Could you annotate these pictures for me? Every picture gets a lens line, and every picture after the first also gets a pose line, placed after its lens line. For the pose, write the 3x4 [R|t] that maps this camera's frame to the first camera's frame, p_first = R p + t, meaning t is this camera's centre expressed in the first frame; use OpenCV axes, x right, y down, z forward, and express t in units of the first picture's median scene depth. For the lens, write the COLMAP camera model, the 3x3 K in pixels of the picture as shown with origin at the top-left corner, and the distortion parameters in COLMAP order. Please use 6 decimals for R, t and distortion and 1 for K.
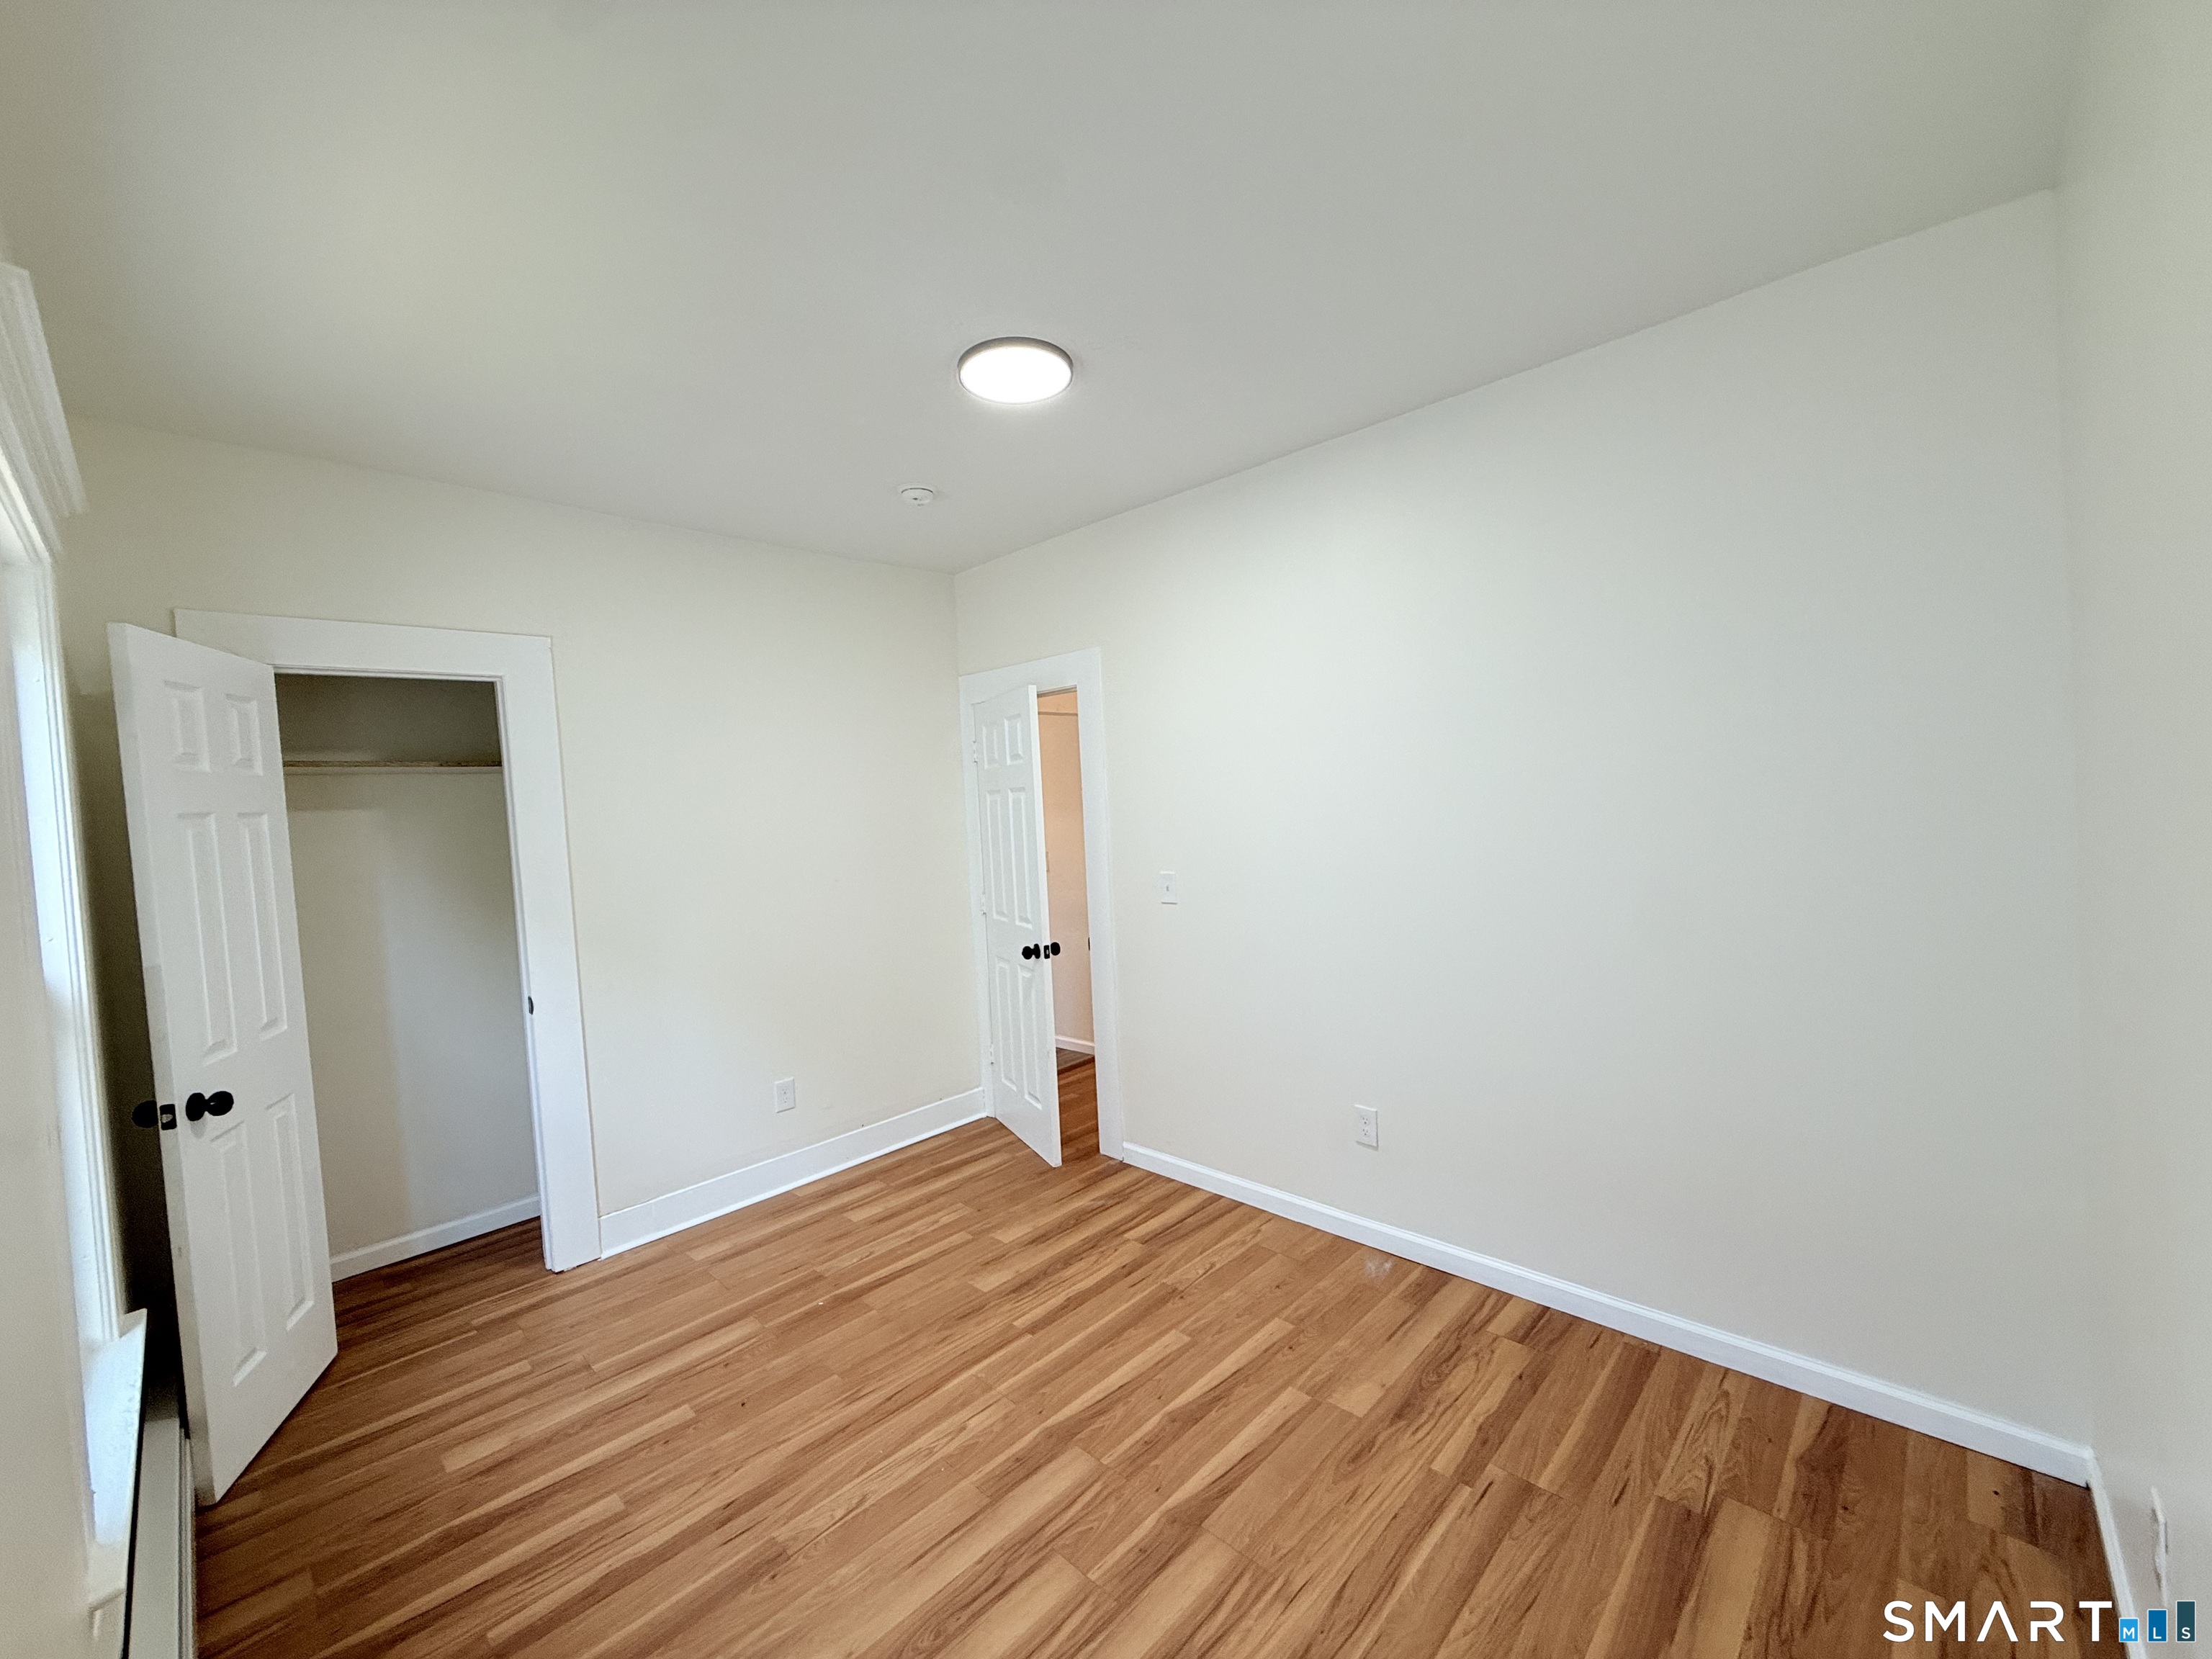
lens RADIAL K [[881.5, 0, 1106.0], [0, 881.5, 829.5], [0, 0, 1]] dist [0.000134, 0.000150]
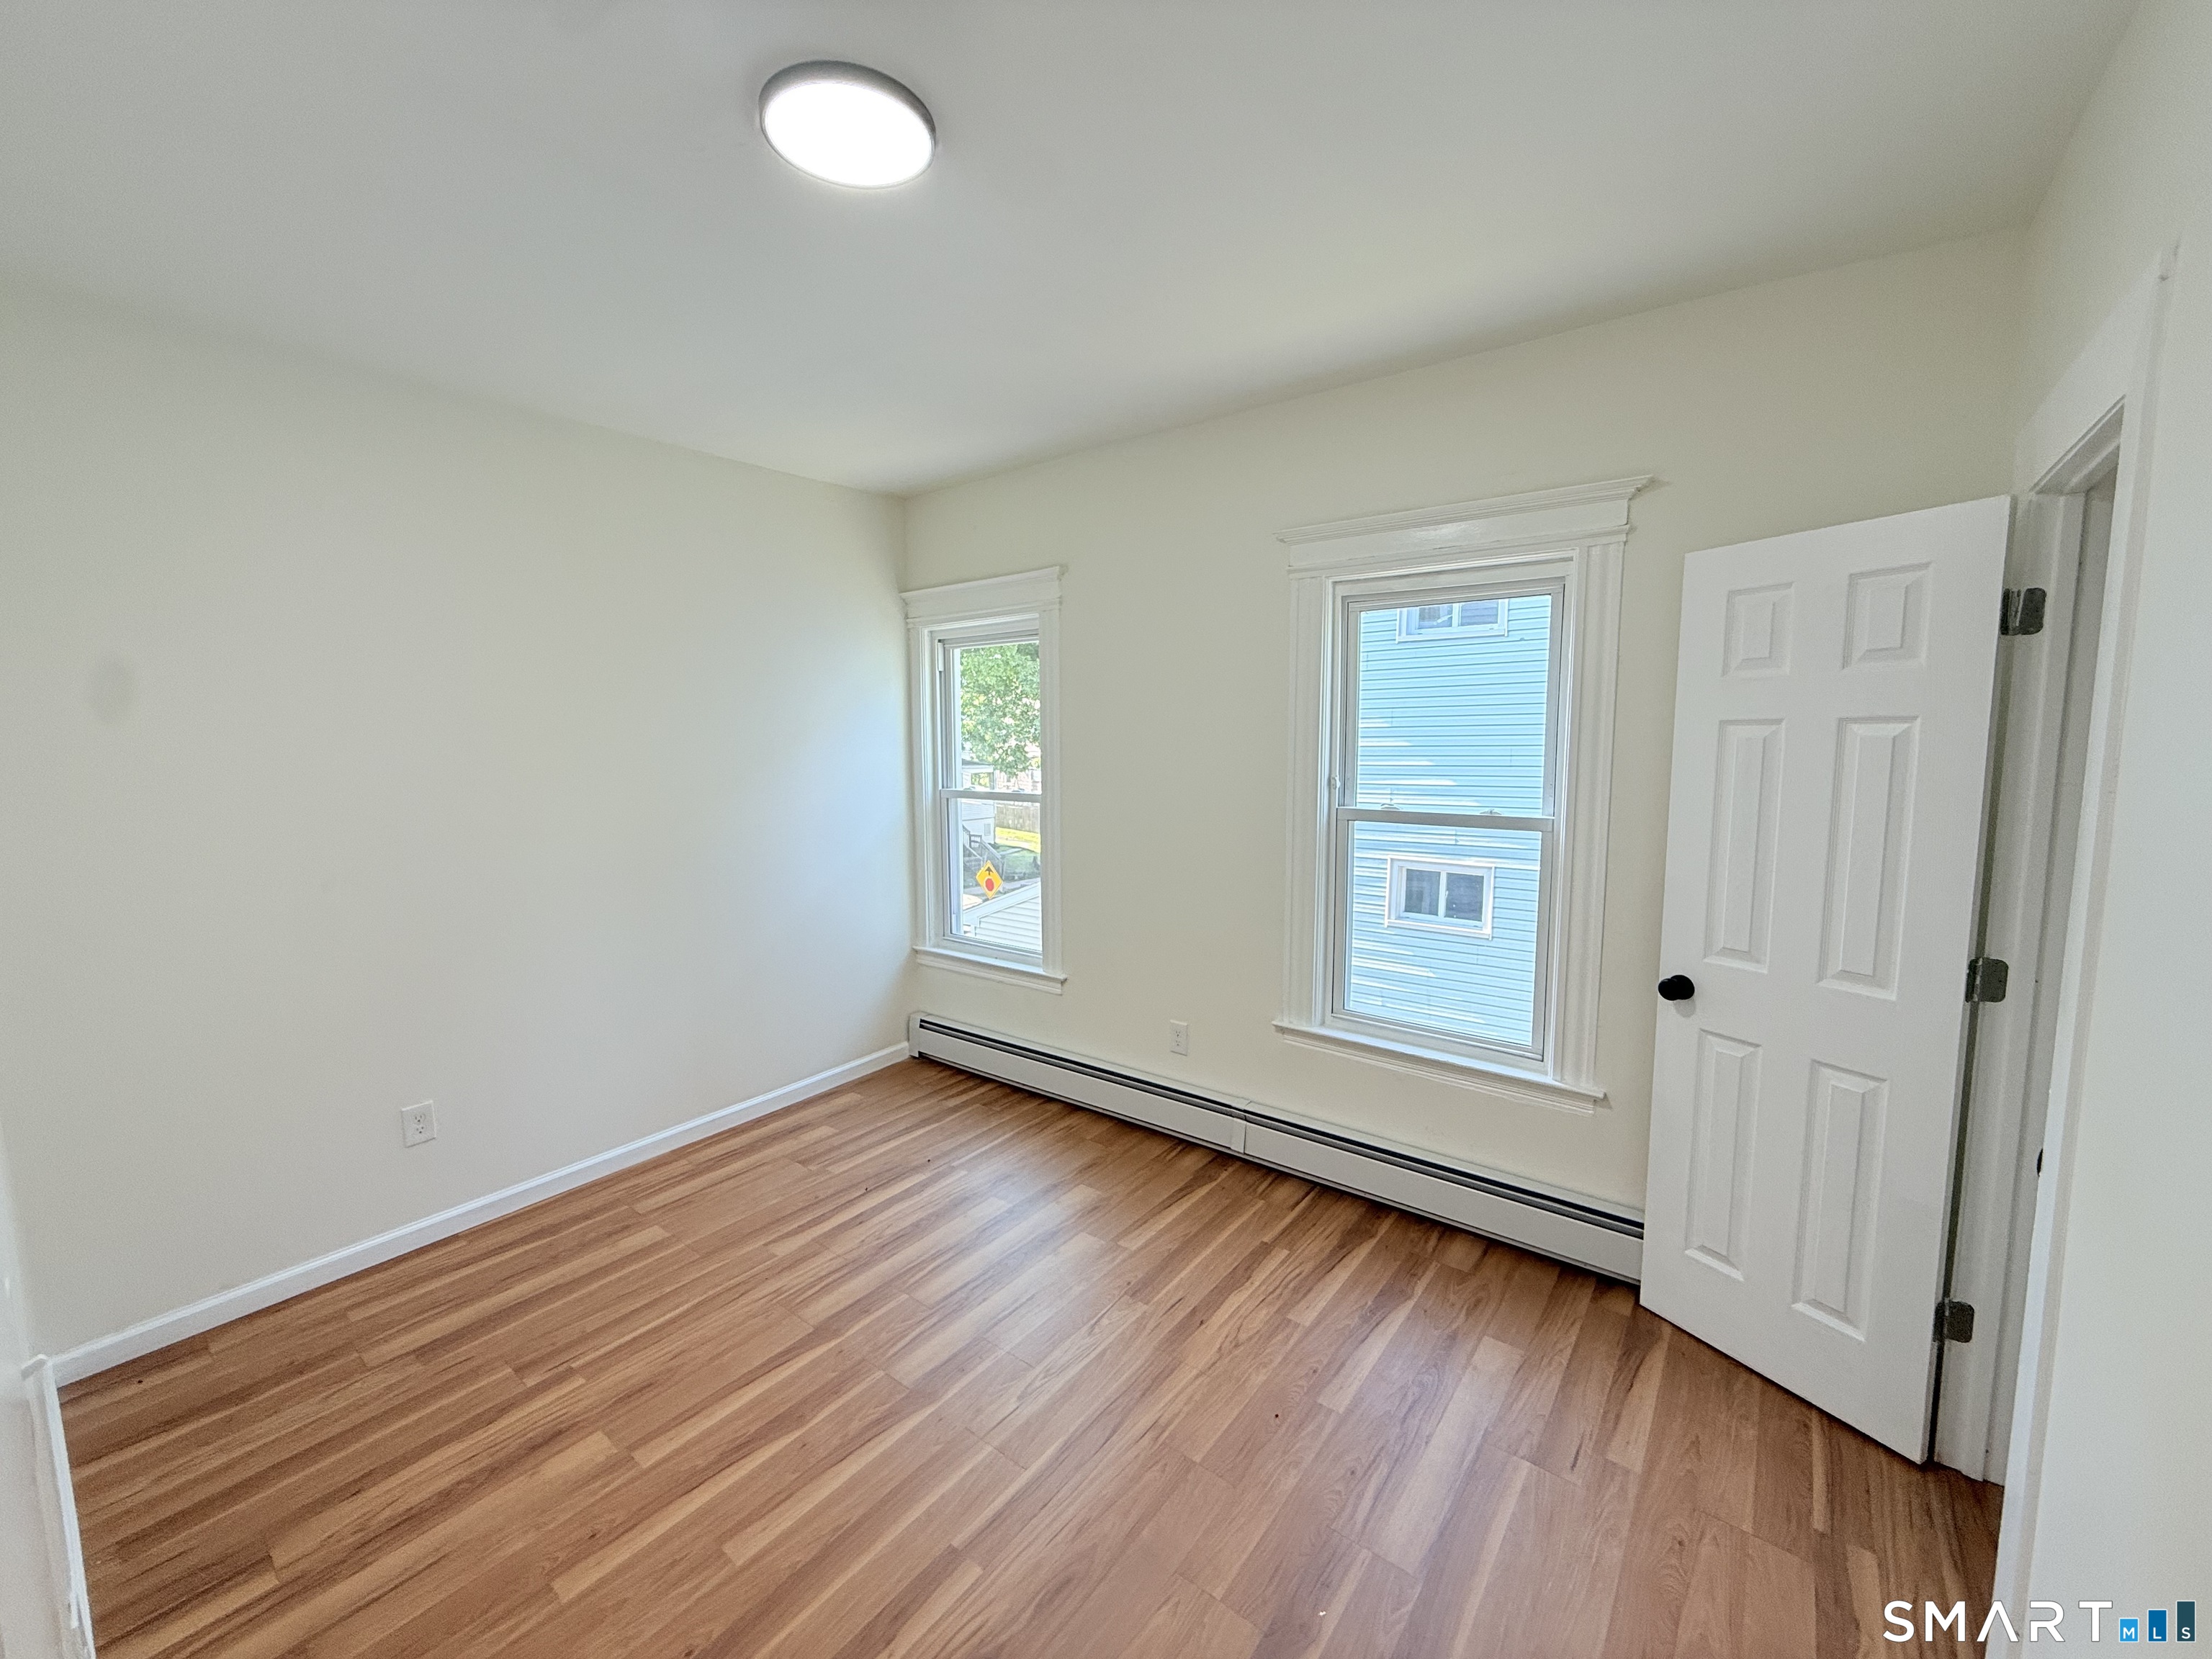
lens RADIAL K [[881.5, 0, 1106.0], [0, 881.5, 829.5], [0, 0, 1]] dist [0.000134, 0.000150]
pose [[-0.992856, 0.072282, -0.094930, -0.206228], [0.057495, 0.986985, 0.150180, -0.084793], [0.104549, 0.143649, -0.984091, 1.863073]]
